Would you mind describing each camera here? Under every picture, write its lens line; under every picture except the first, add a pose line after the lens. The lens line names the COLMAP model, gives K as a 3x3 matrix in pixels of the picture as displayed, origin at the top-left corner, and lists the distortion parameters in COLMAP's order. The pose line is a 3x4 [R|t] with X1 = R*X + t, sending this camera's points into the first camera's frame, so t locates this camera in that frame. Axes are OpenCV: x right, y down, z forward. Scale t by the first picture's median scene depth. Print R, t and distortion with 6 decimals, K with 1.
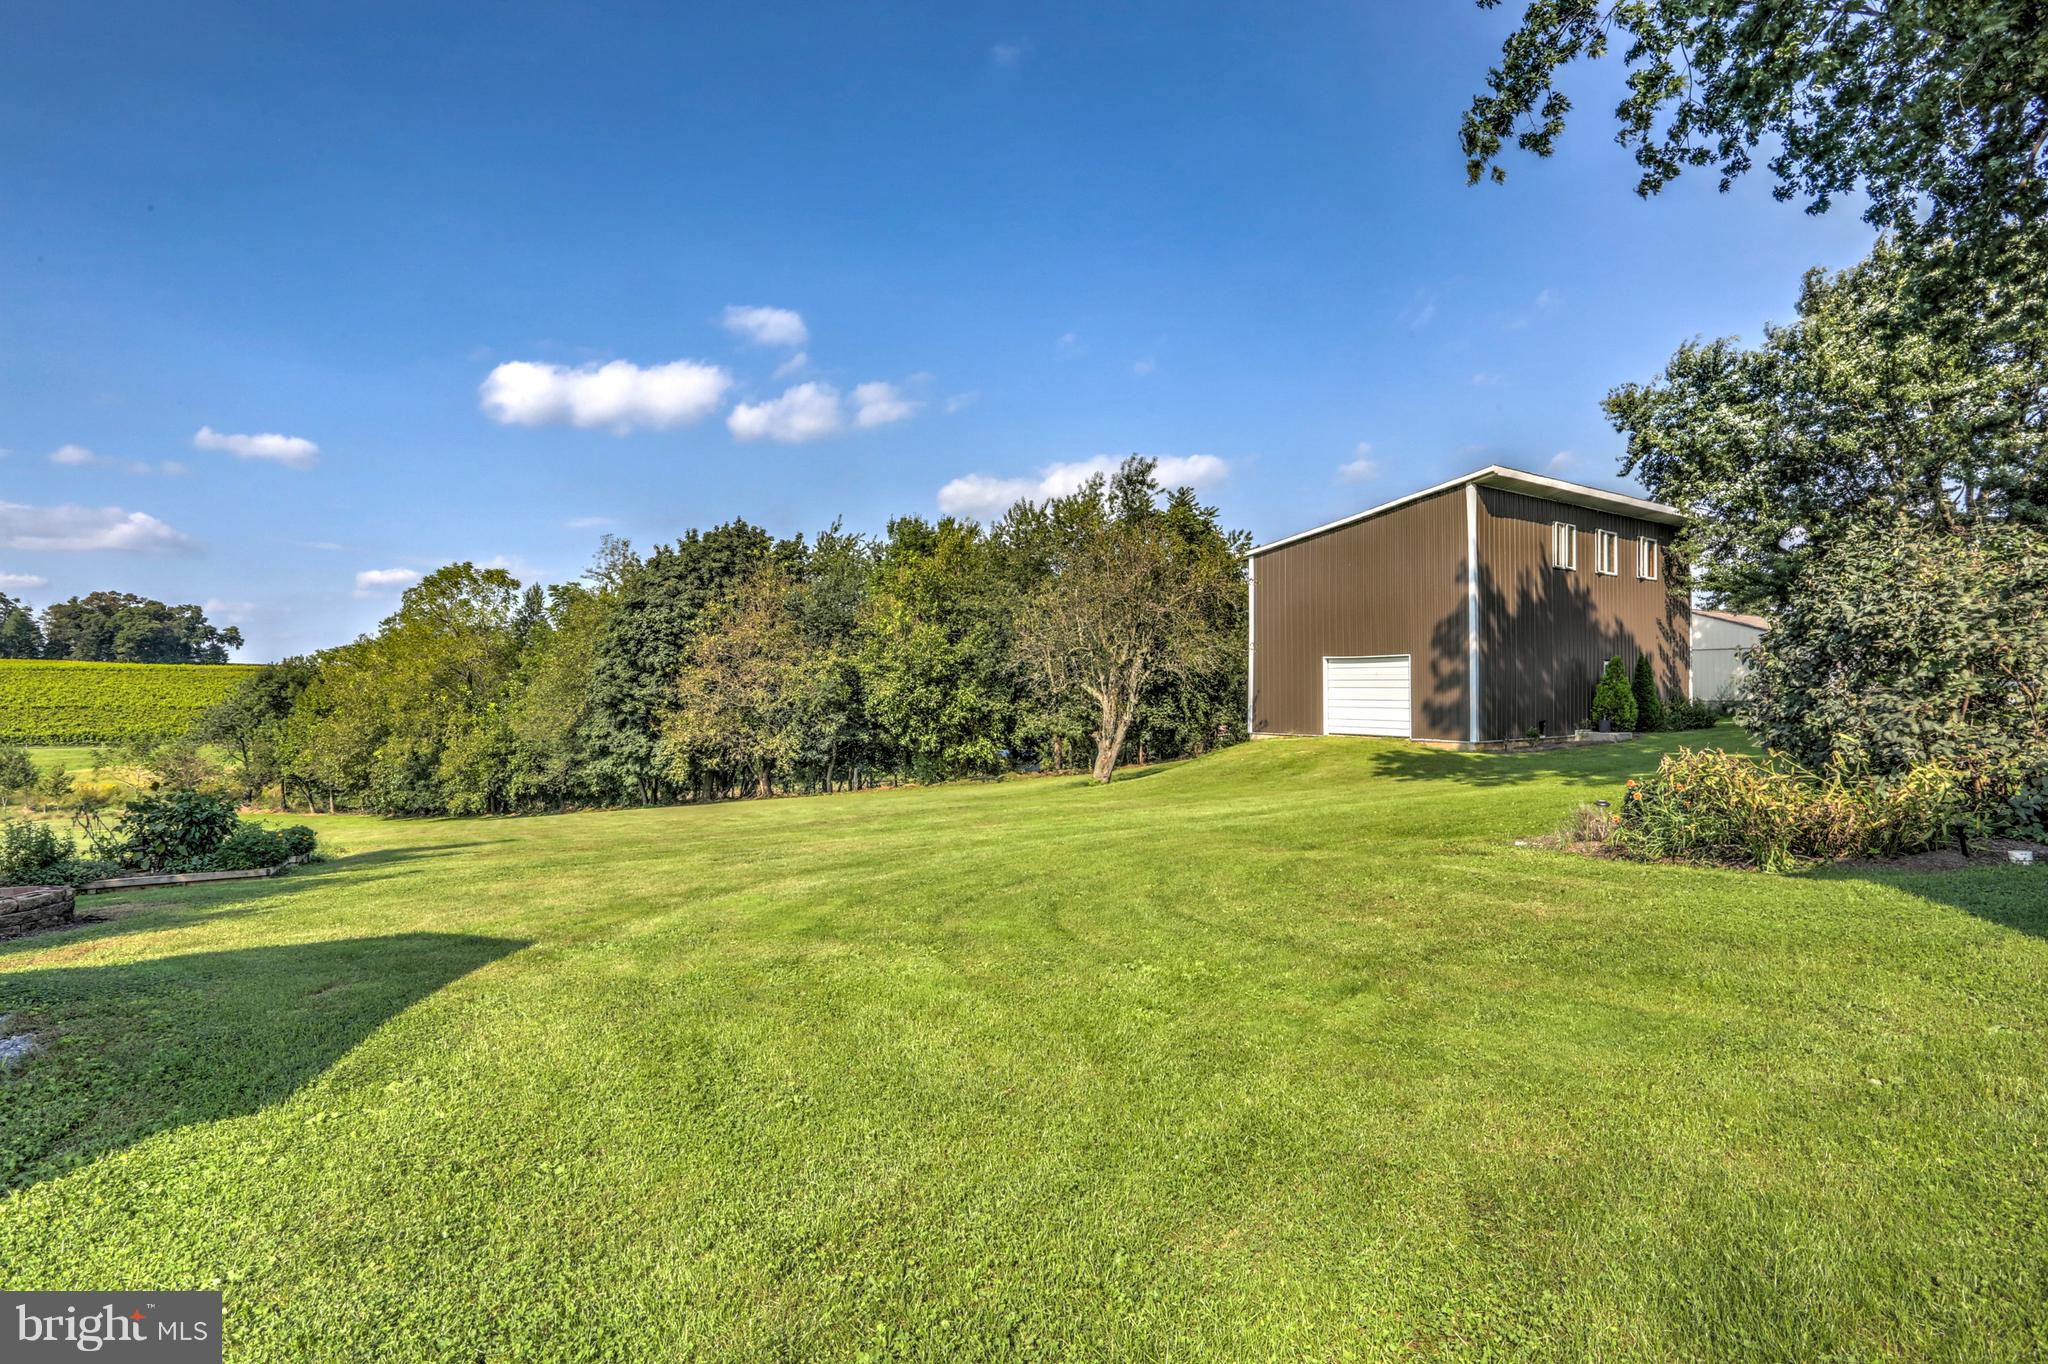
lens RADIAL K [[986.9, 0, 1024.0], [0, 986.9, 682.0], [0, 0, 1]] dist [-0.072033, 0.029019]
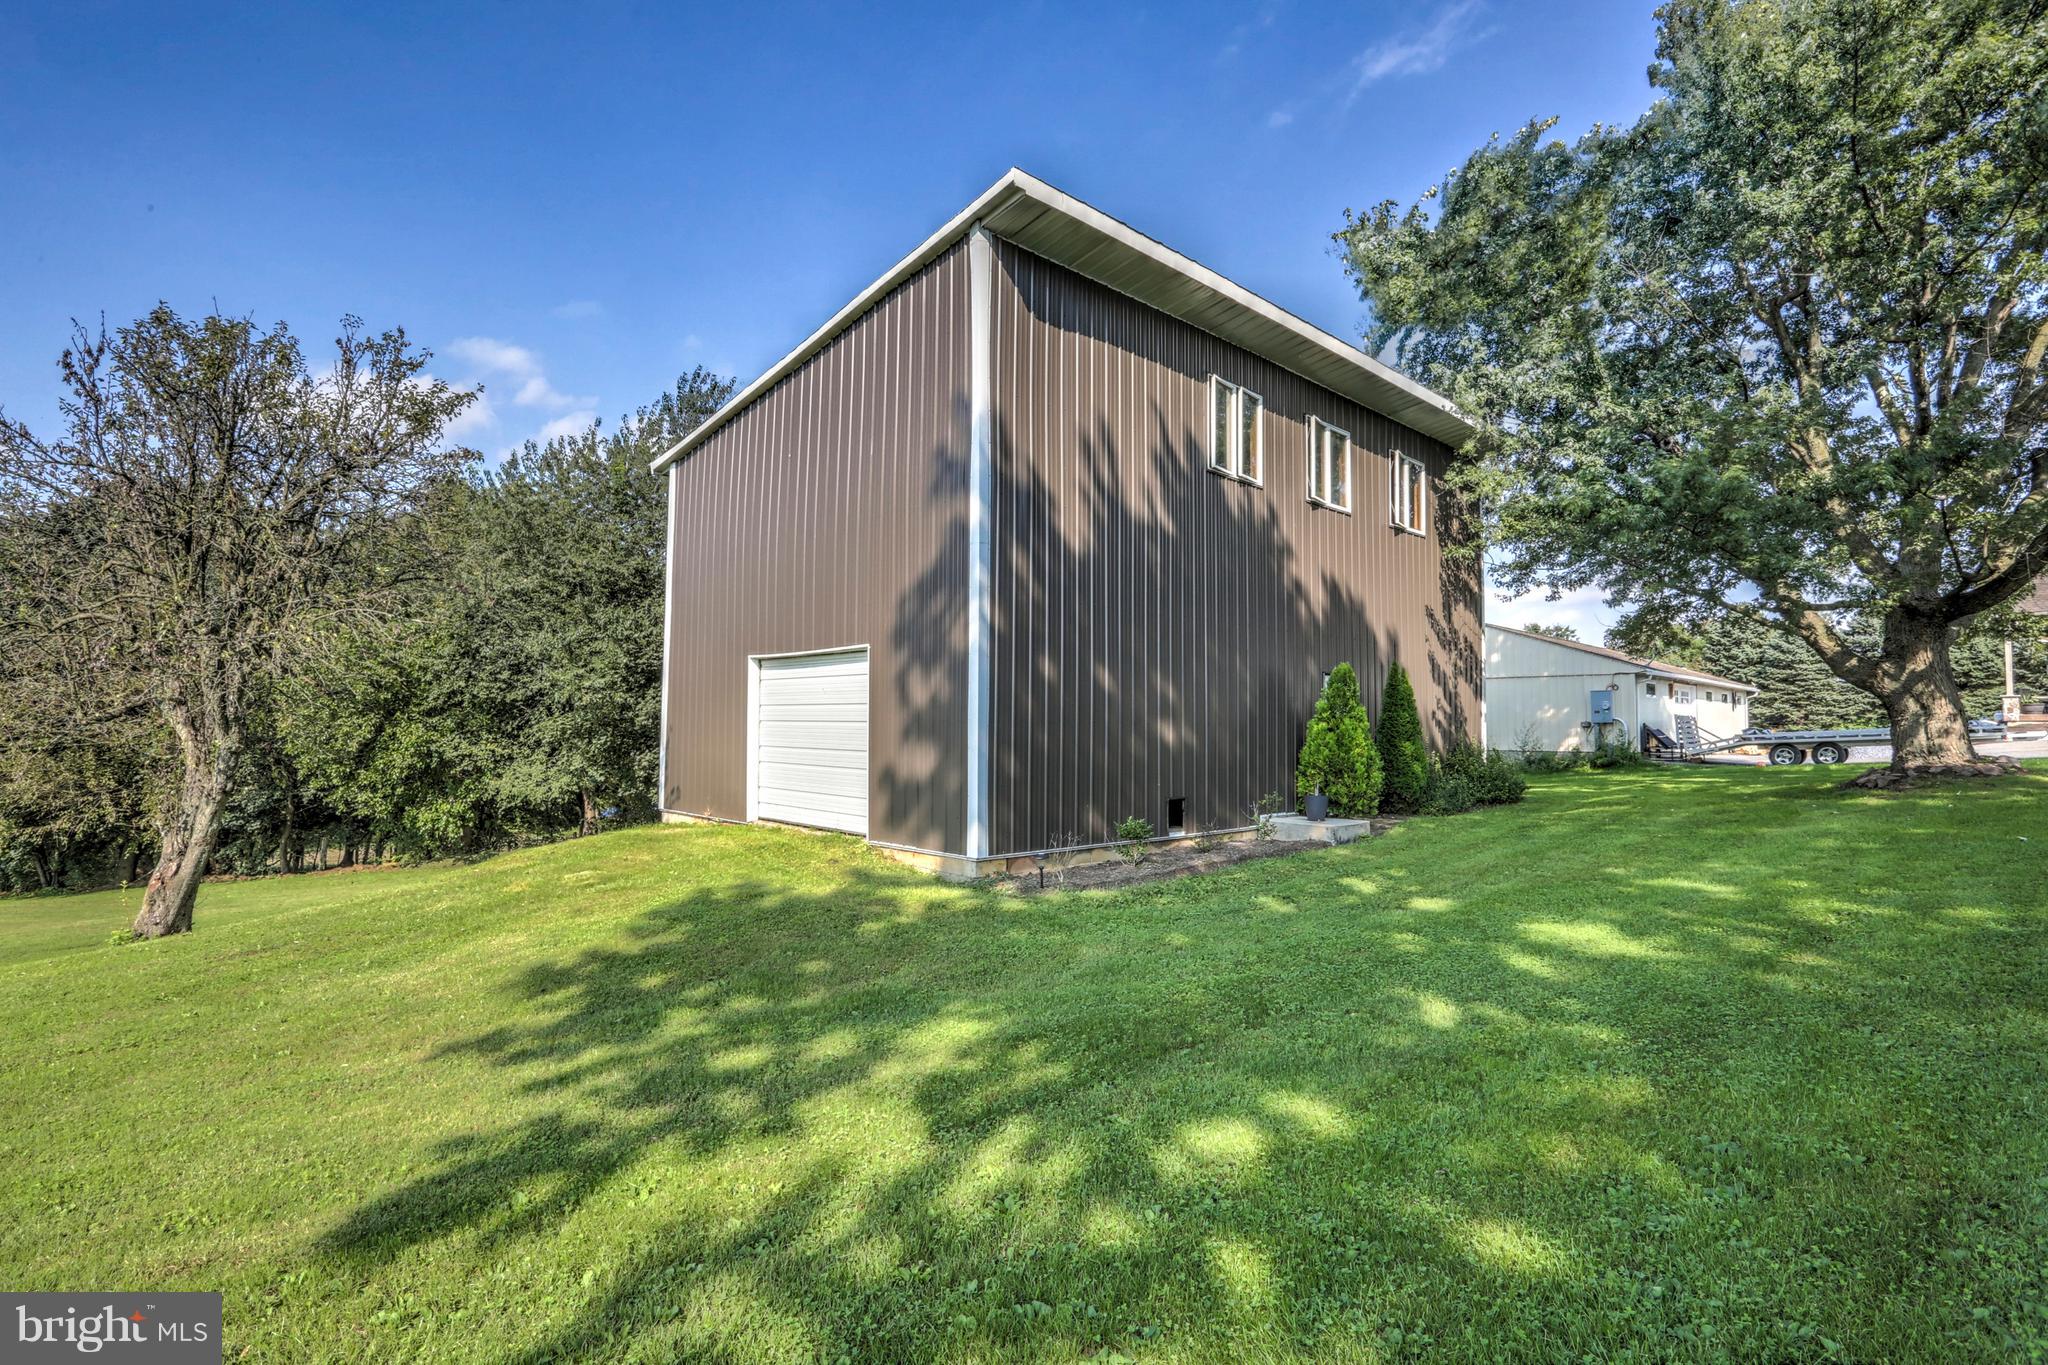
lens RADIAL K [[986.9, 0, 1024.0], [0, 986.9, 682.5], [0, 0, 1]] dist [-0.072033, 0.029019]
pose [[0.986913, 0.020098, 0.159994, 0.360340], [-0.013032, 0.998898, -0.045095, 0.007257], [-0.160724, 0.042420, 0.986087, 0.512042]]
